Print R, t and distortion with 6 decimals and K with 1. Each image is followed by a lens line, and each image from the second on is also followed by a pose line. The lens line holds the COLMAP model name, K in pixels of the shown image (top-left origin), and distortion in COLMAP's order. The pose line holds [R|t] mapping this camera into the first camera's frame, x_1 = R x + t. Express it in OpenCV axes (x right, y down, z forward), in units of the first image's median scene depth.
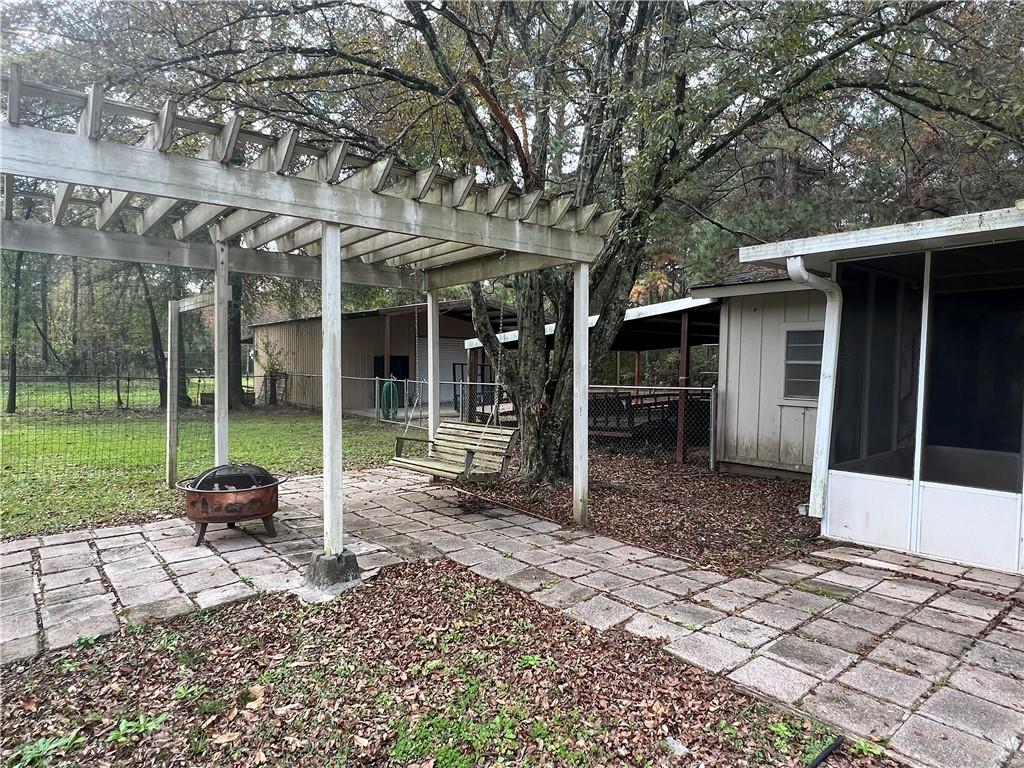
lens RADIAL K [[617.6, 0, 506.7], [0, 617.6, 386.8], [0, 0, 1]] dist [-0.007313, -0.005004]
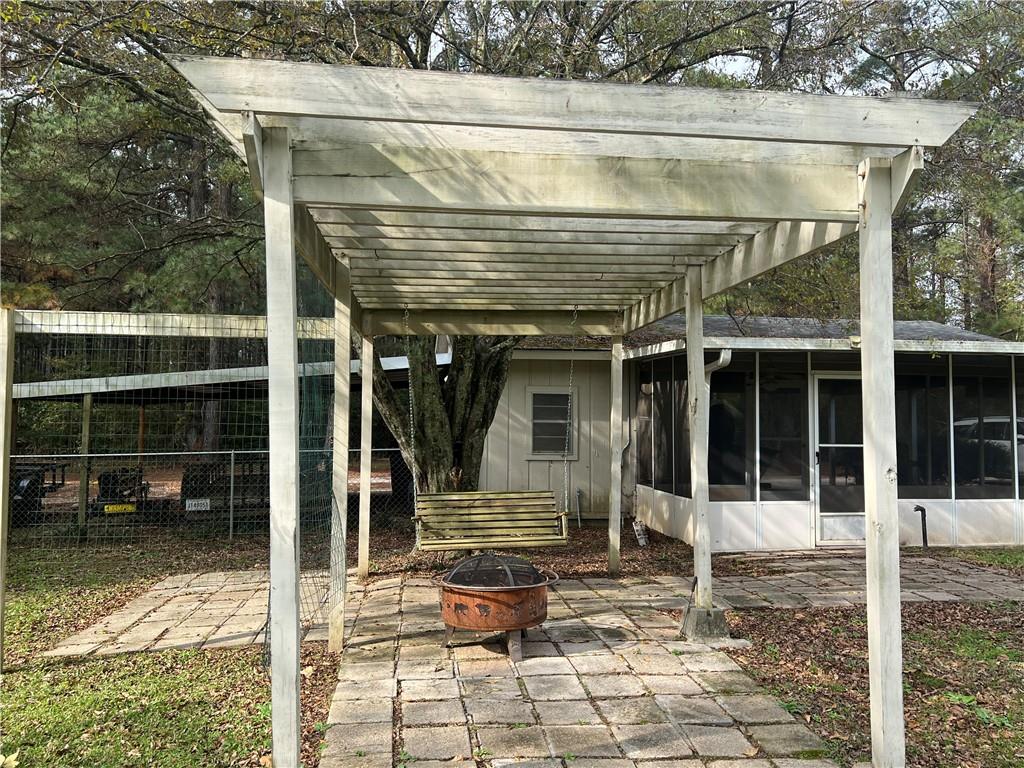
lens RADIAL K [[791.2, 0, 511.7], [0, 791.2, 383.3], [0, 0, 1]] dist [0.012128, 0.001150]
pose [[0.556504, 0.036782, 0.830030, -1.397409], [0.028825, 0.997563, -0.063532, -0.034725], [-0.830345, 0.059281, 0.554088, 0.432426]]
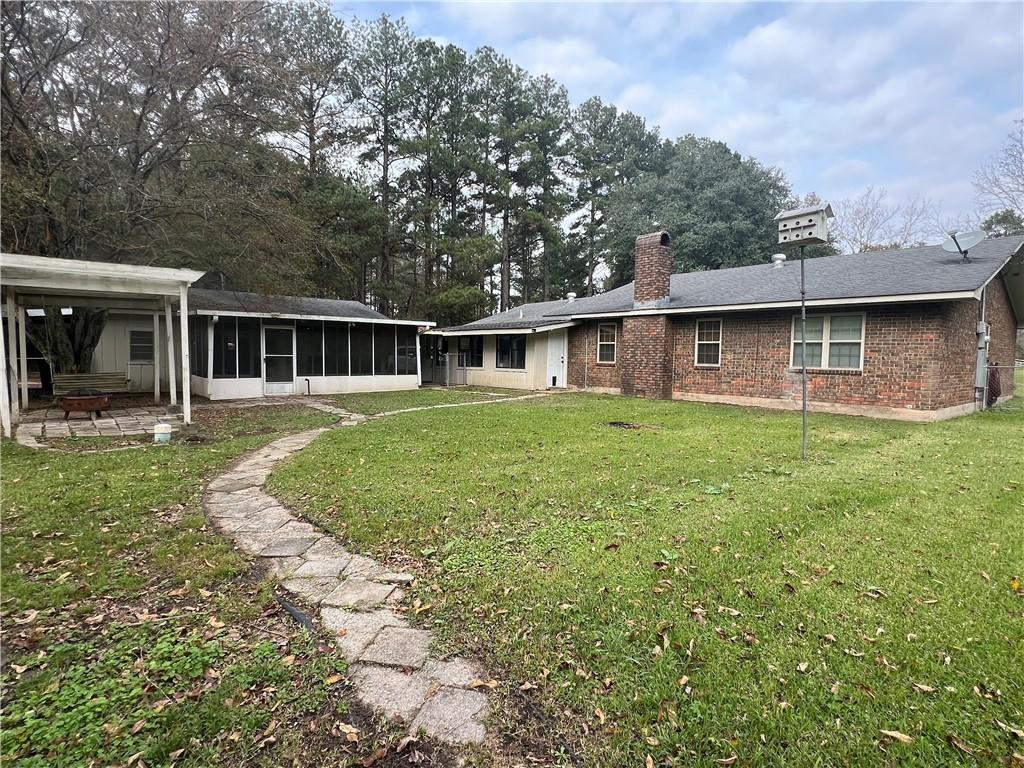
lens RADIAL K [[543.4, 0, 511.1], [0, 543.4, 385.1], [0, 0, 1]] dist [-0.002213, -0.000630]
pose [[0.028939, -0.068184, 0.997253, -2.725120], [0.026051, 0.997383, 0.067437, 0.017390], [-0.999242, 0.024028, 0.030640, -0.804418]]
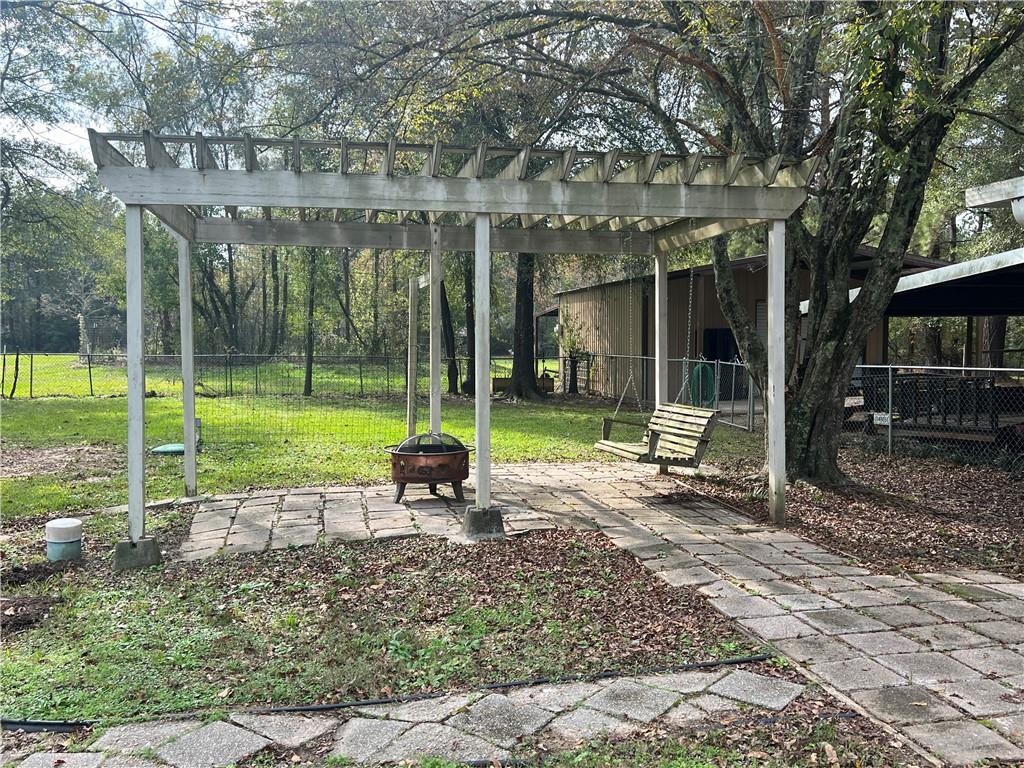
lens RADIAL K [[935.0, 0, 512.7], [0, 935.0, 391.1], [0, 0, 1]] dist [0.031090, 0.000000]
pose [[0.883817, 0.016213, -0.467552, 0.463452], [-0.008885, 0.999801, 0.017874, 0.022437], [0.467748, -0.011643, 0.883785, -0.391491]]
